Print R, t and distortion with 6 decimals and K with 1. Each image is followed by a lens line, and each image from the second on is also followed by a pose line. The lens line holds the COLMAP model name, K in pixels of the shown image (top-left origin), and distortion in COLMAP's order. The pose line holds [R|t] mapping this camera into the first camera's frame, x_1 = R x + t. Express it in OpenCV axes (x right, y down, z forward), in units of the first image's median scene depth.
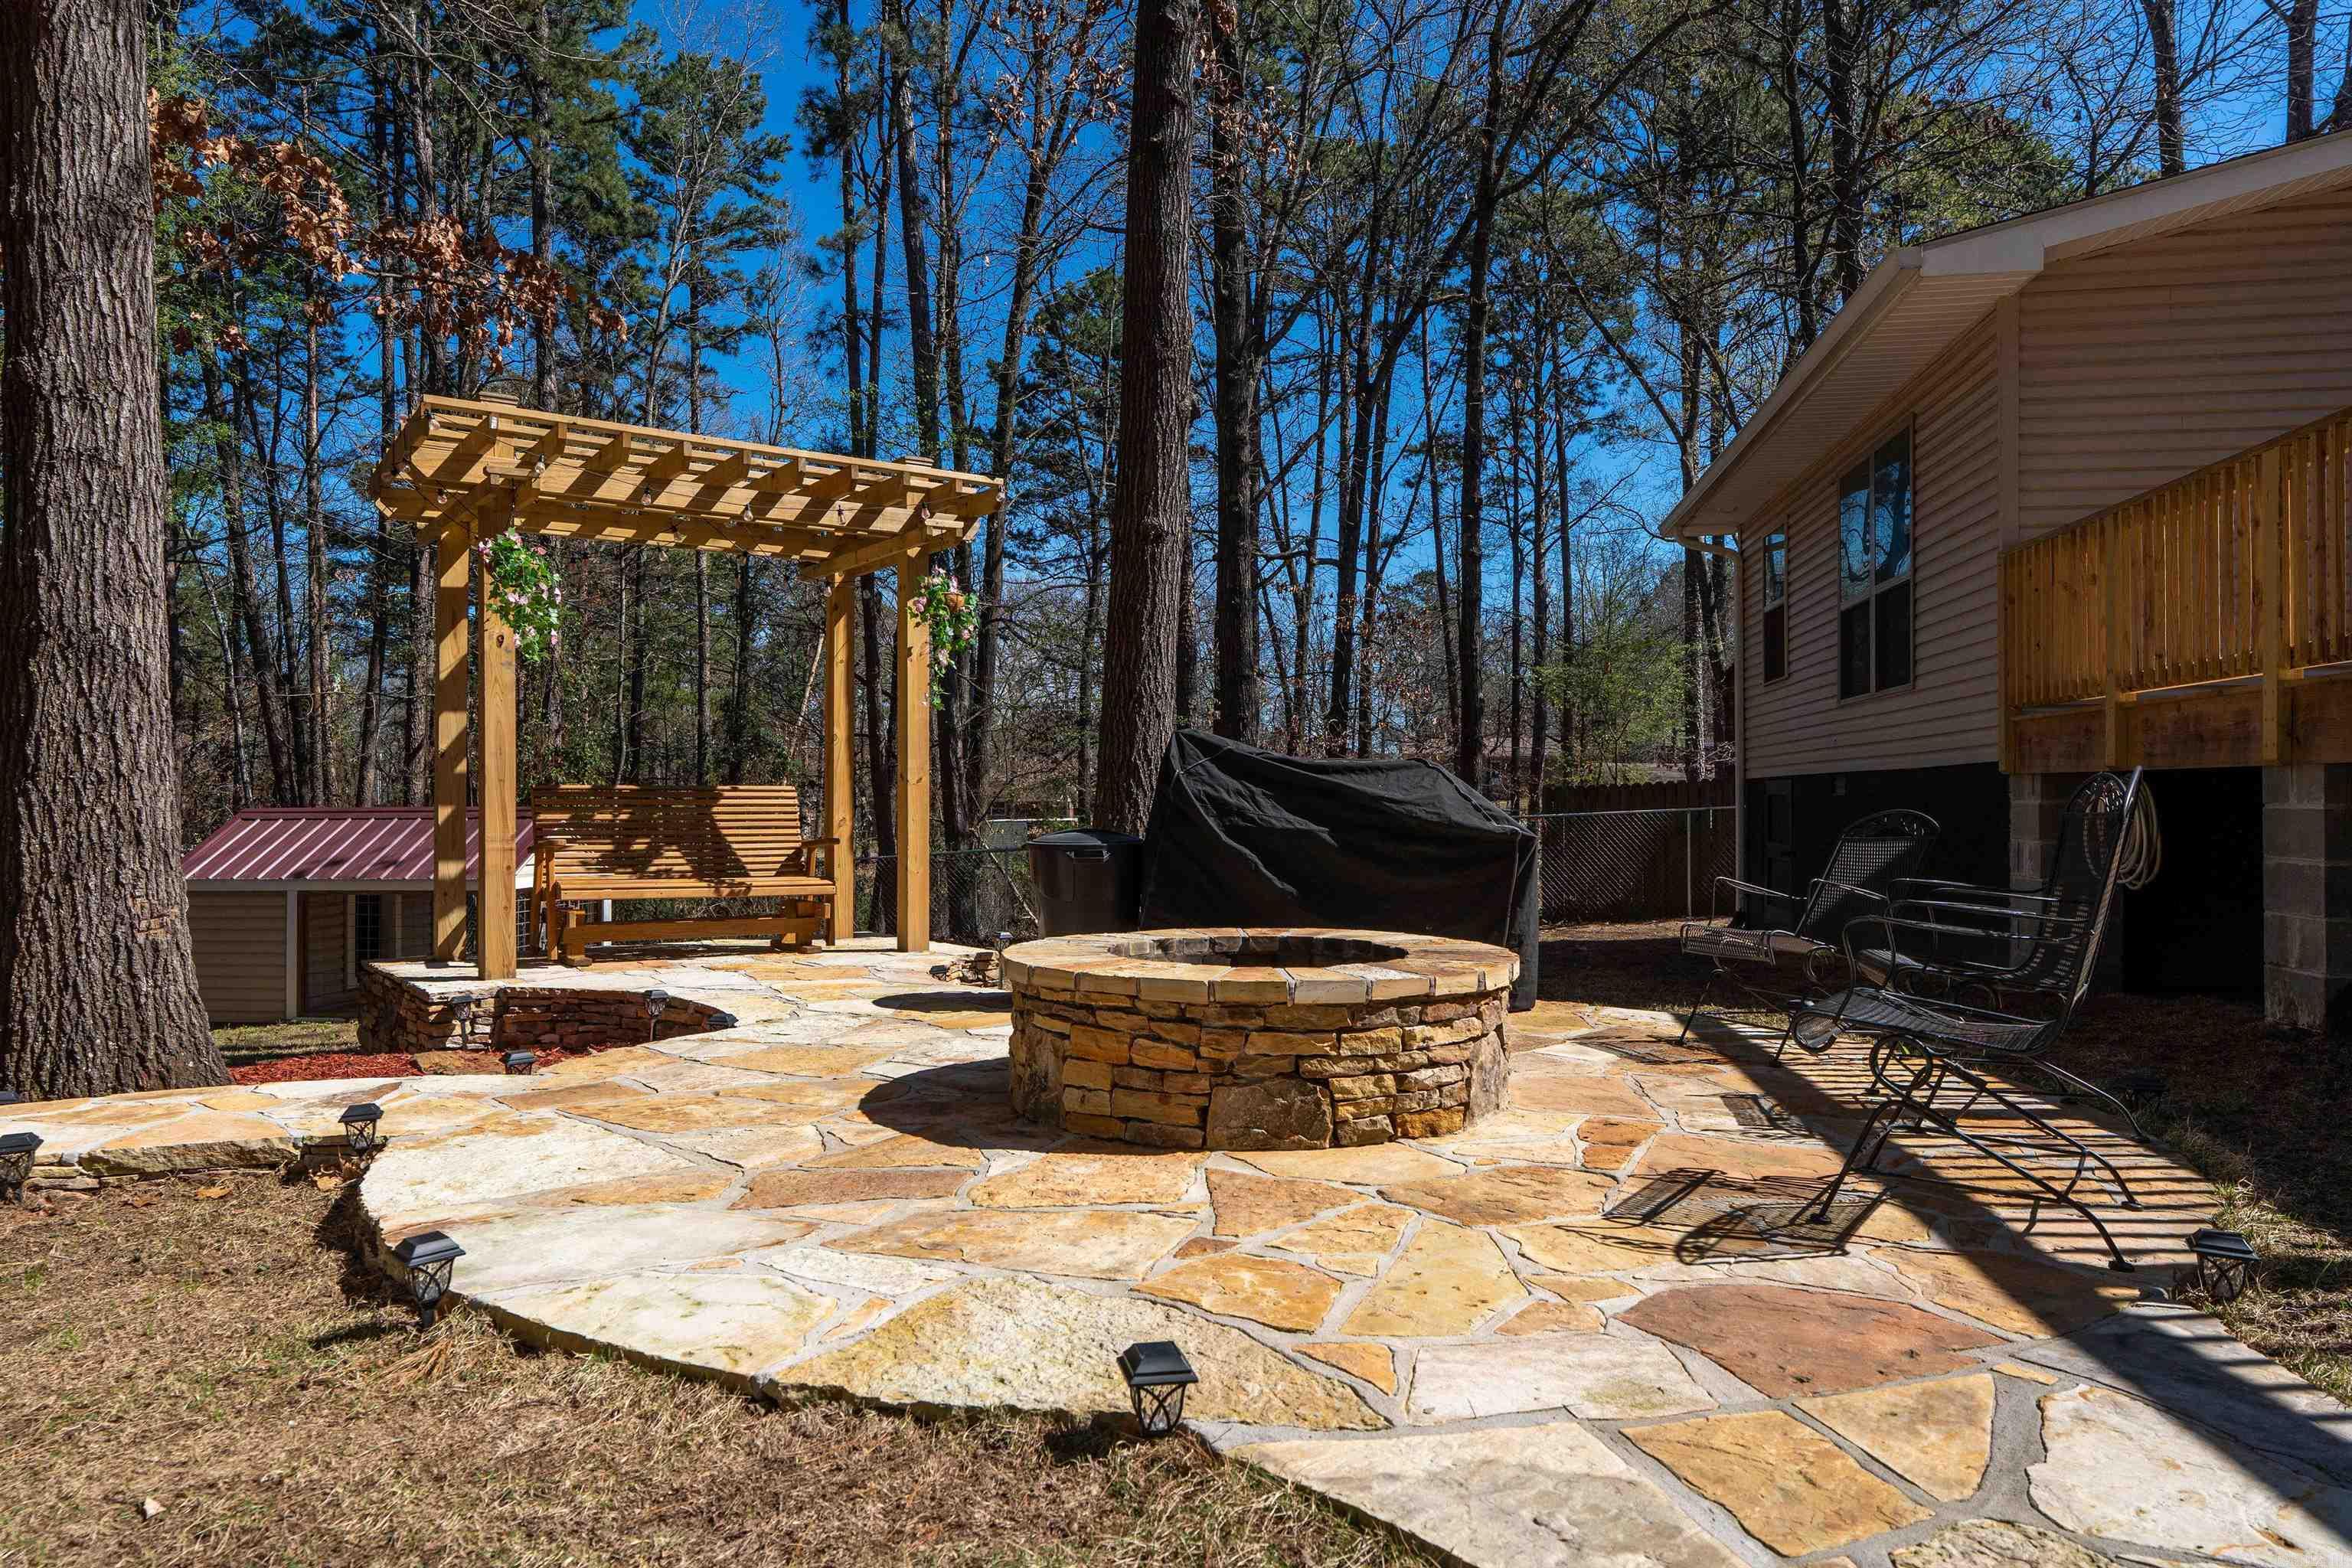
lens RADIAL K [[1442.9, 0, 1176.0], [0, 1442.9, 784.0], [0, 0, 1]] dist [0.002882, -0.001765]
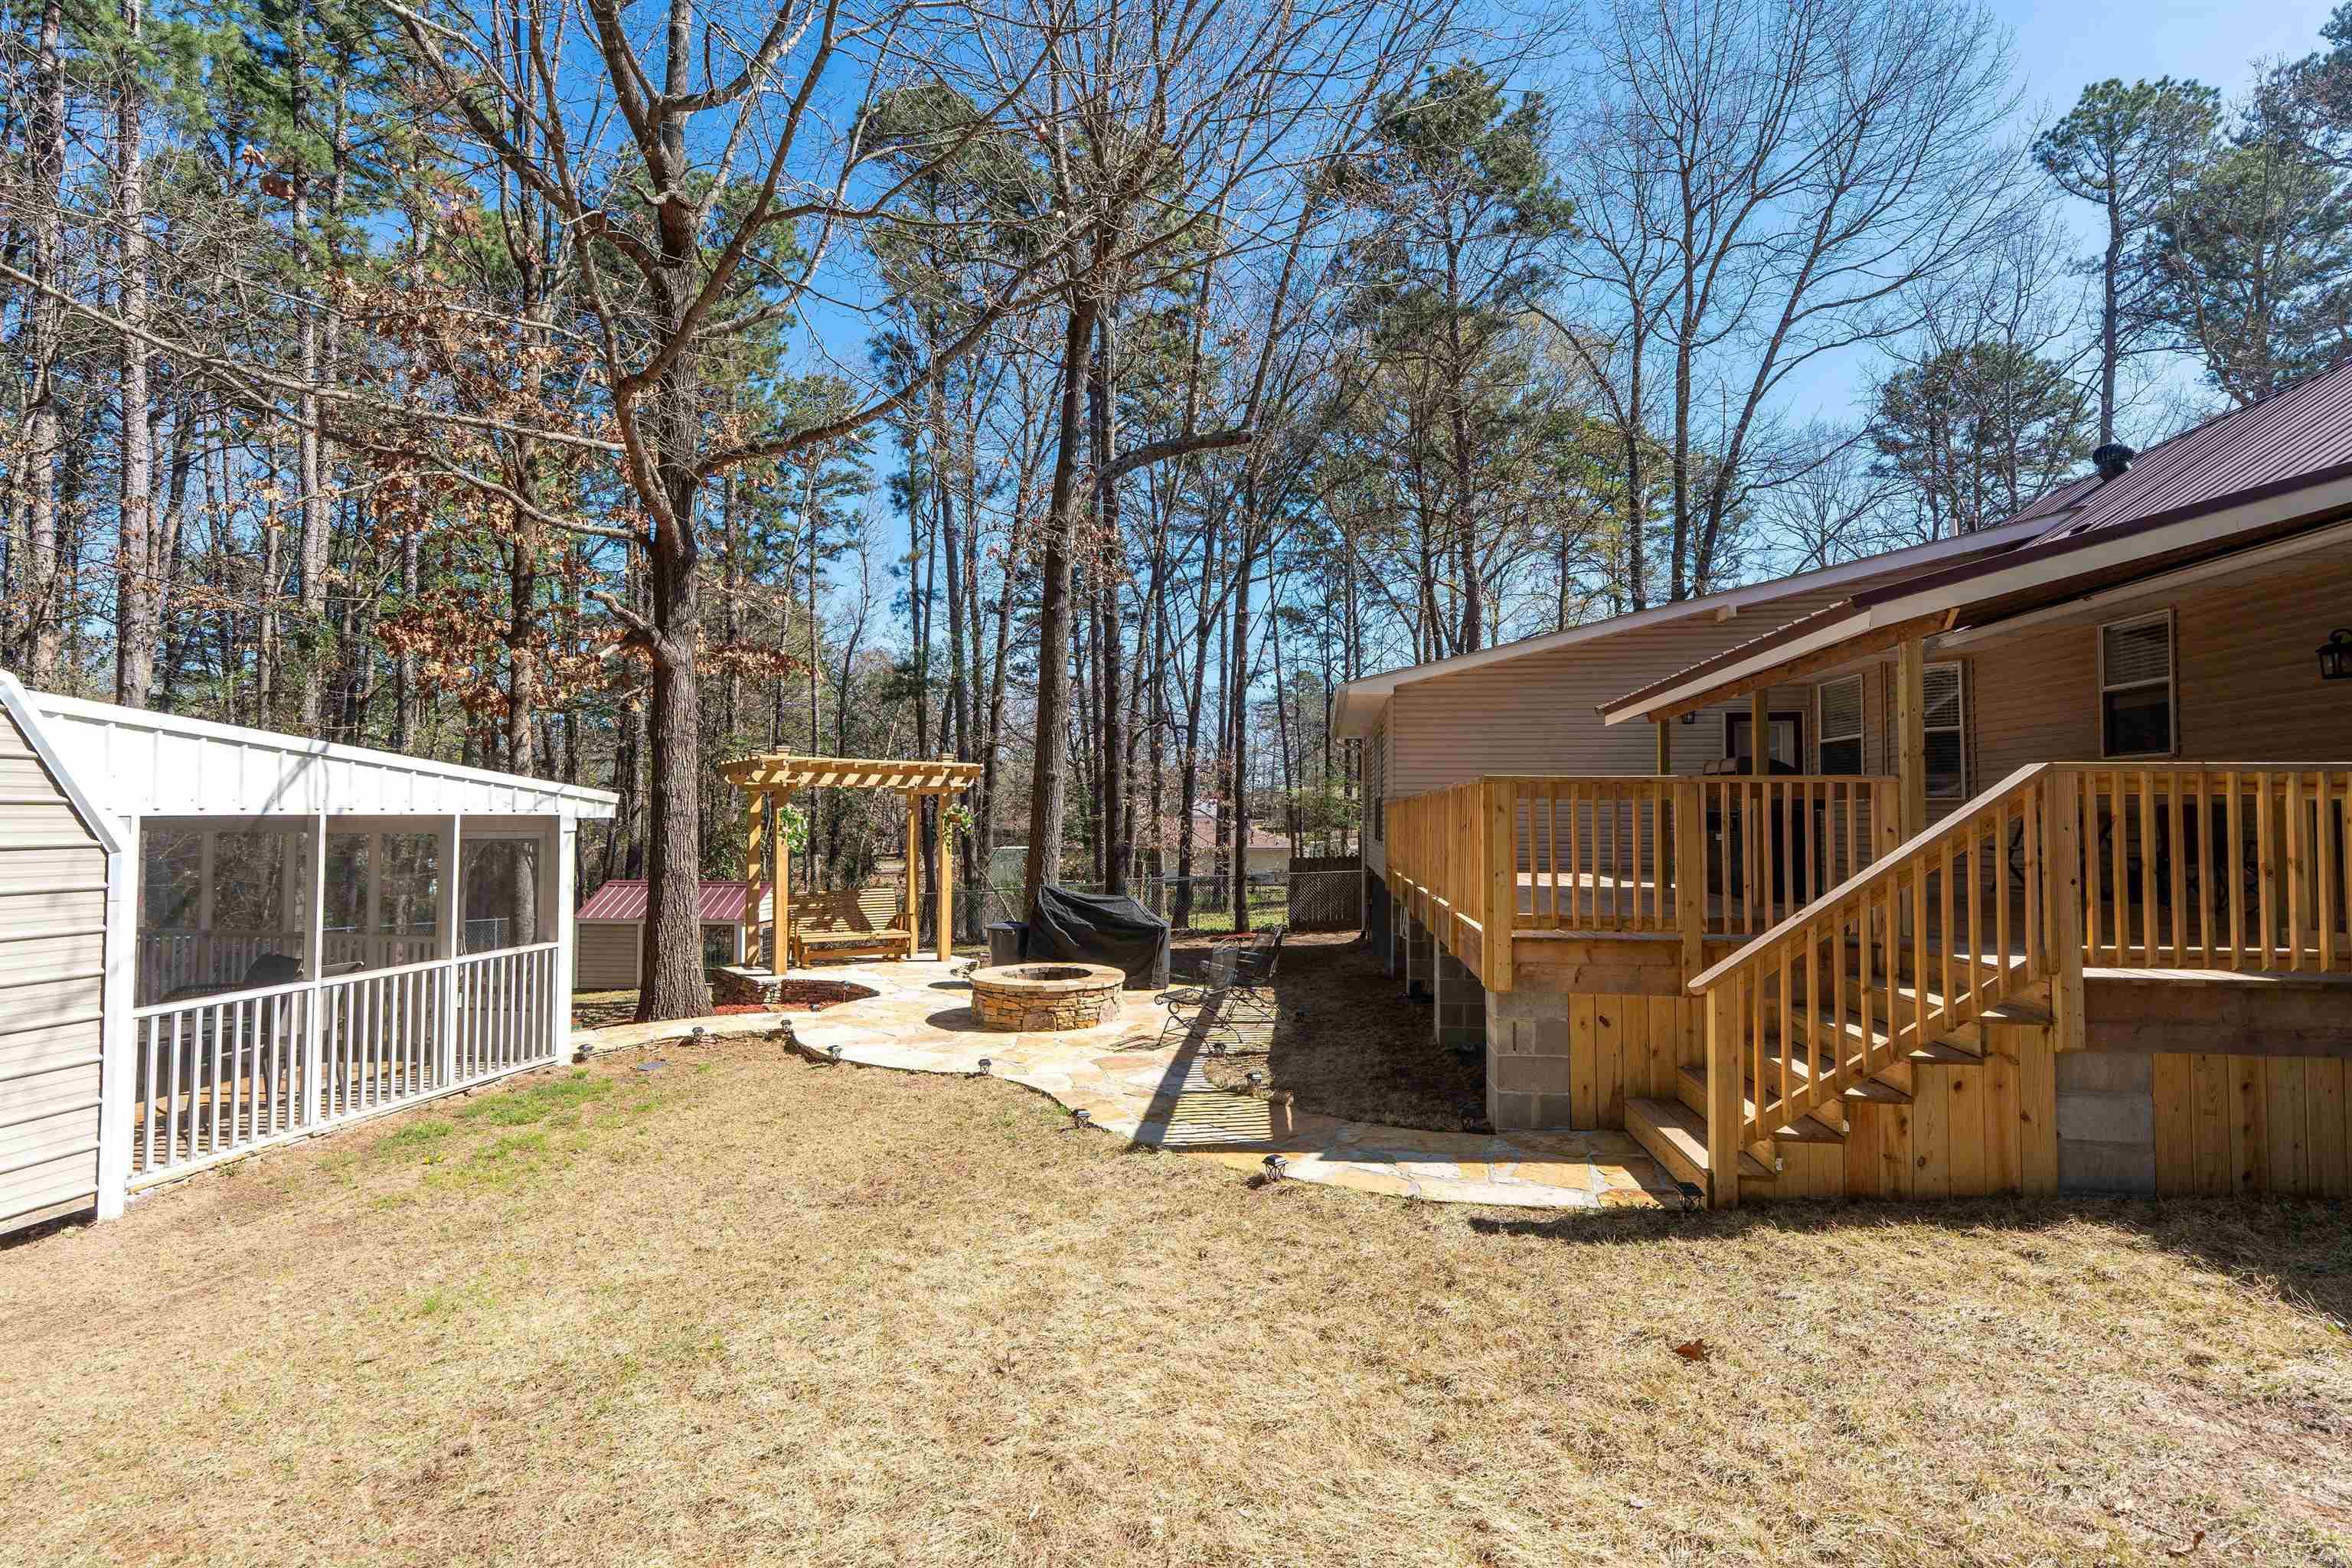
lens RADIAL K [[1044.9, 0, 1176.0], [0, 1044.9, 784.0], [0, 0, 1]] dist [-0.012244, 0.005480]
pose [[0.999428, 0.006851, 0.033121, 0.246636], [-0.006115, 0.999733, -0.022268, -0.244571], [-0.033265, 0.022053, 0.999203, -1.285759]]
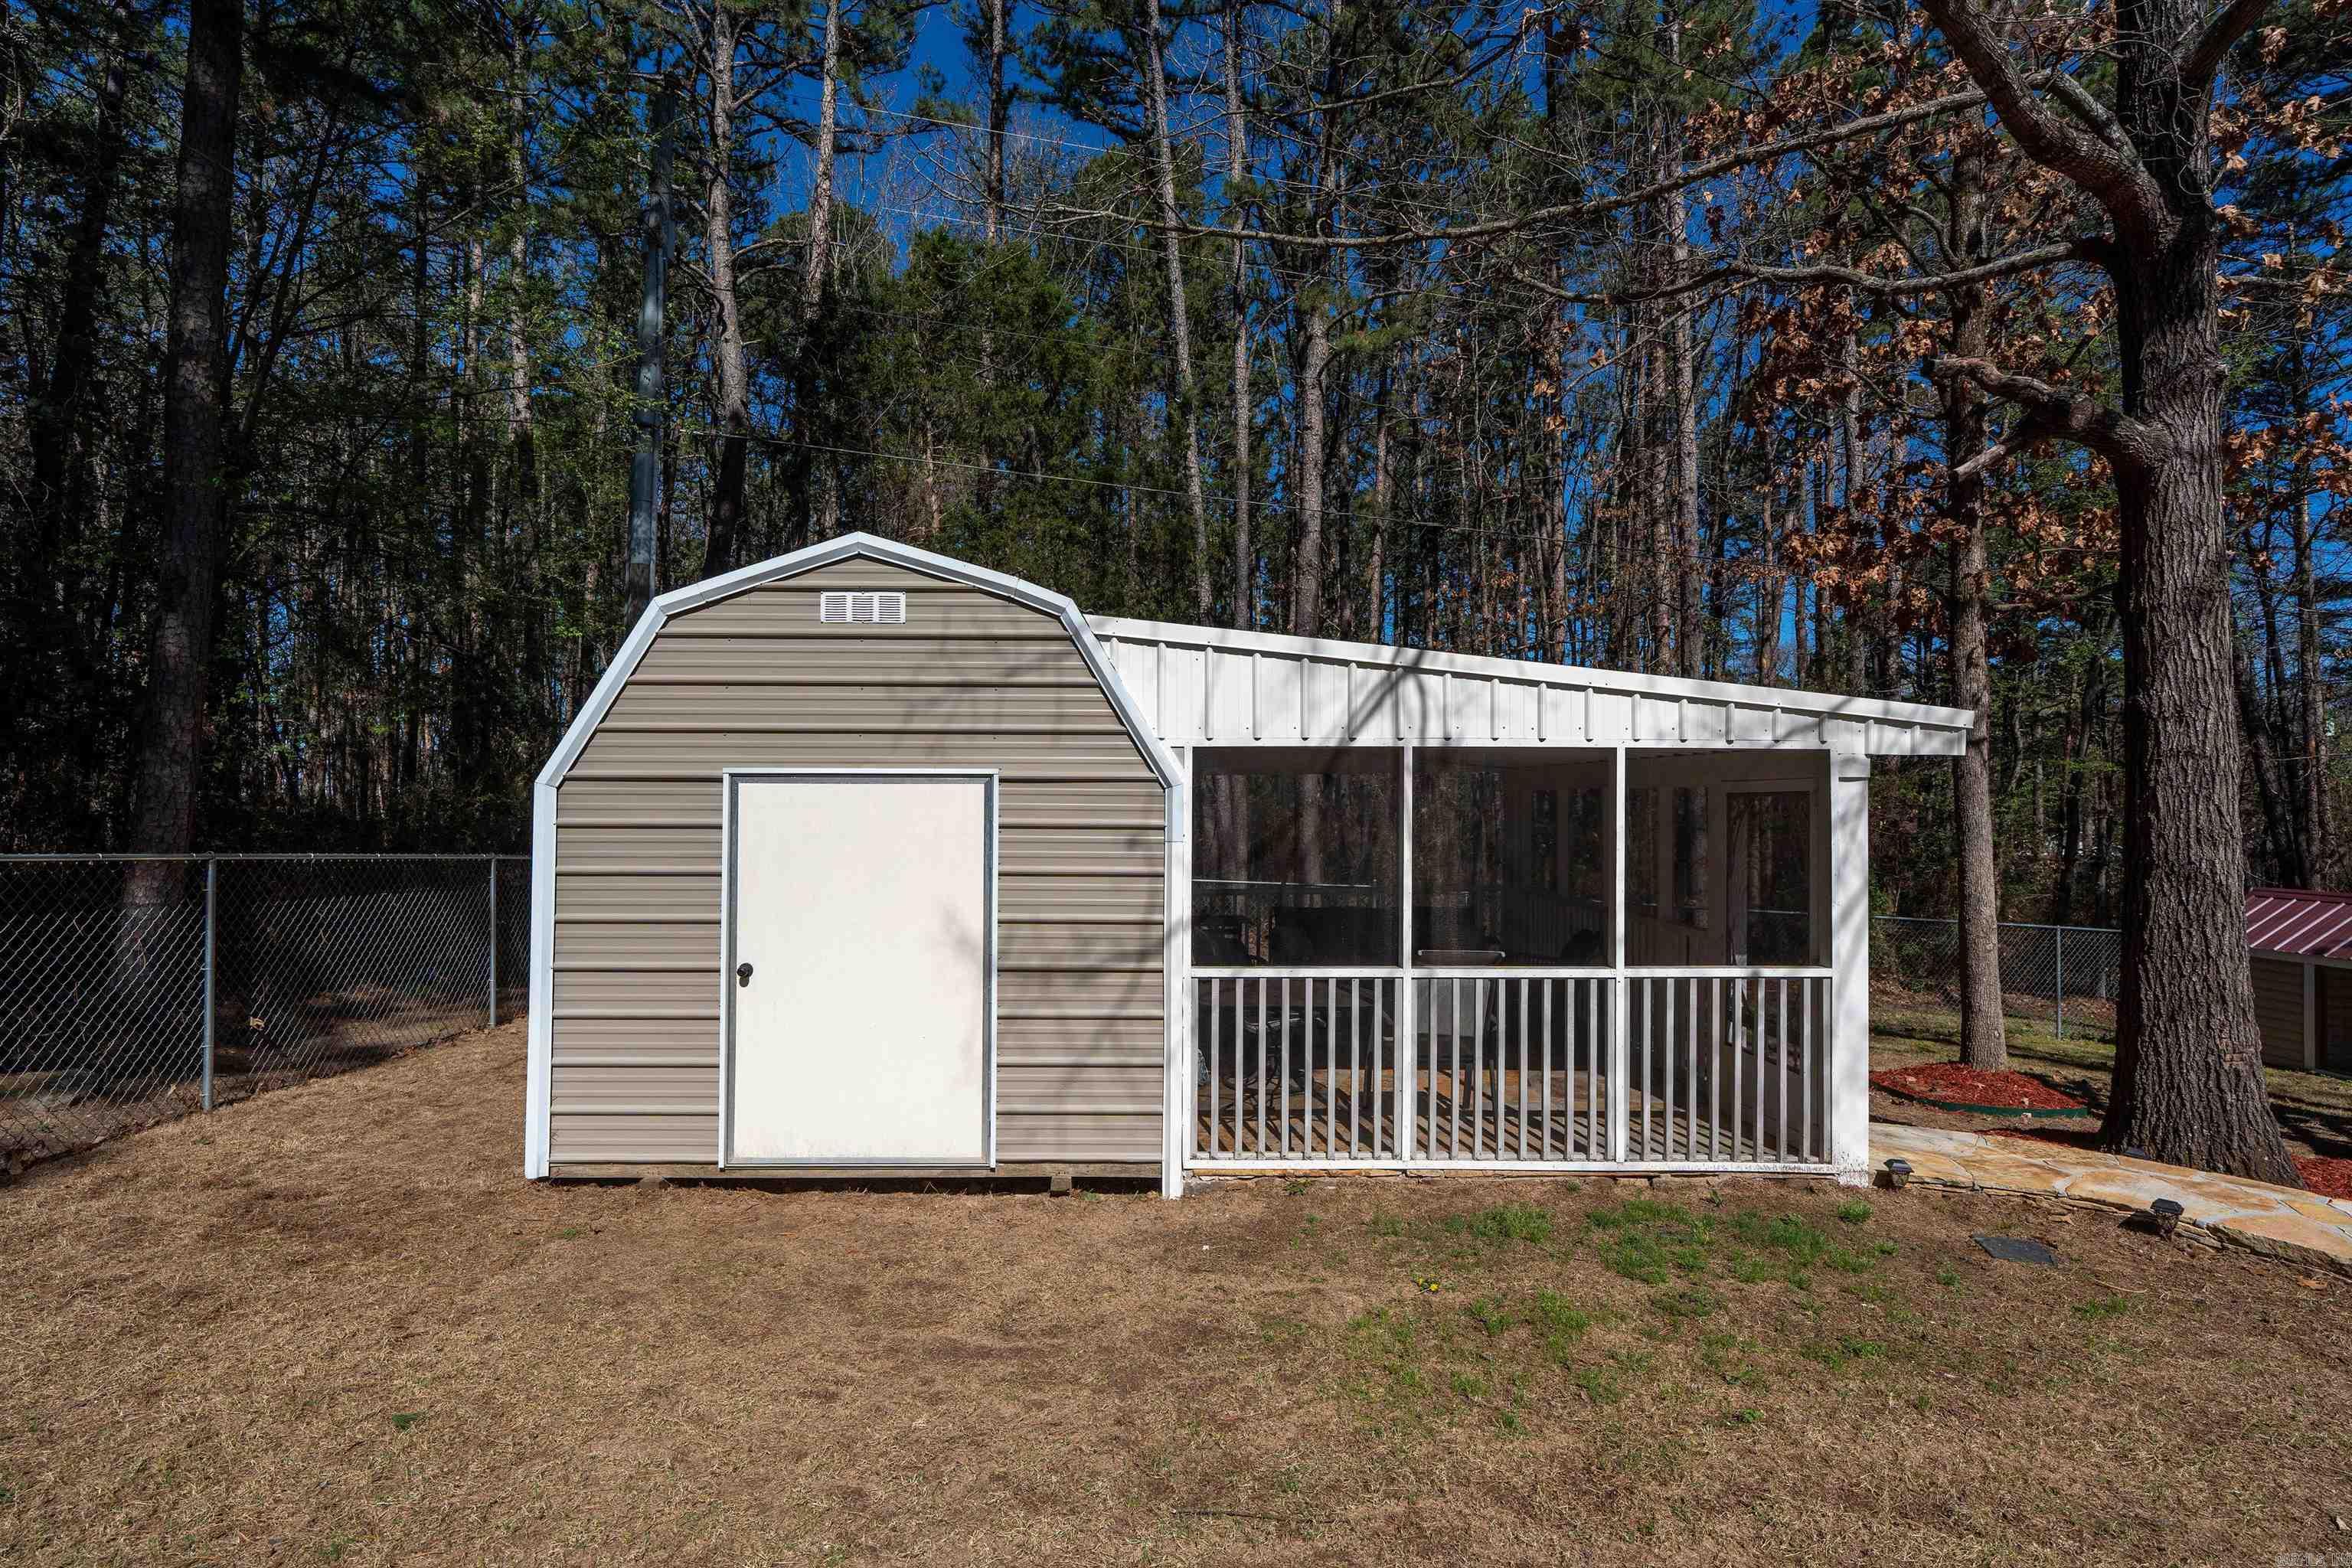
lens RADIAL K [[1044.9, 0, 1176.0], [0, 1044.9, 784.0], [0, 0, 1]] dist [-0.012244, 0.005480]
pose [[0.208455, -0.008424, -0.977996, 0.122901], [0.001229, 0.999964, -0.008352, -0.182185], [0.978031, 0.000539, 0.208458, -0.308005]]
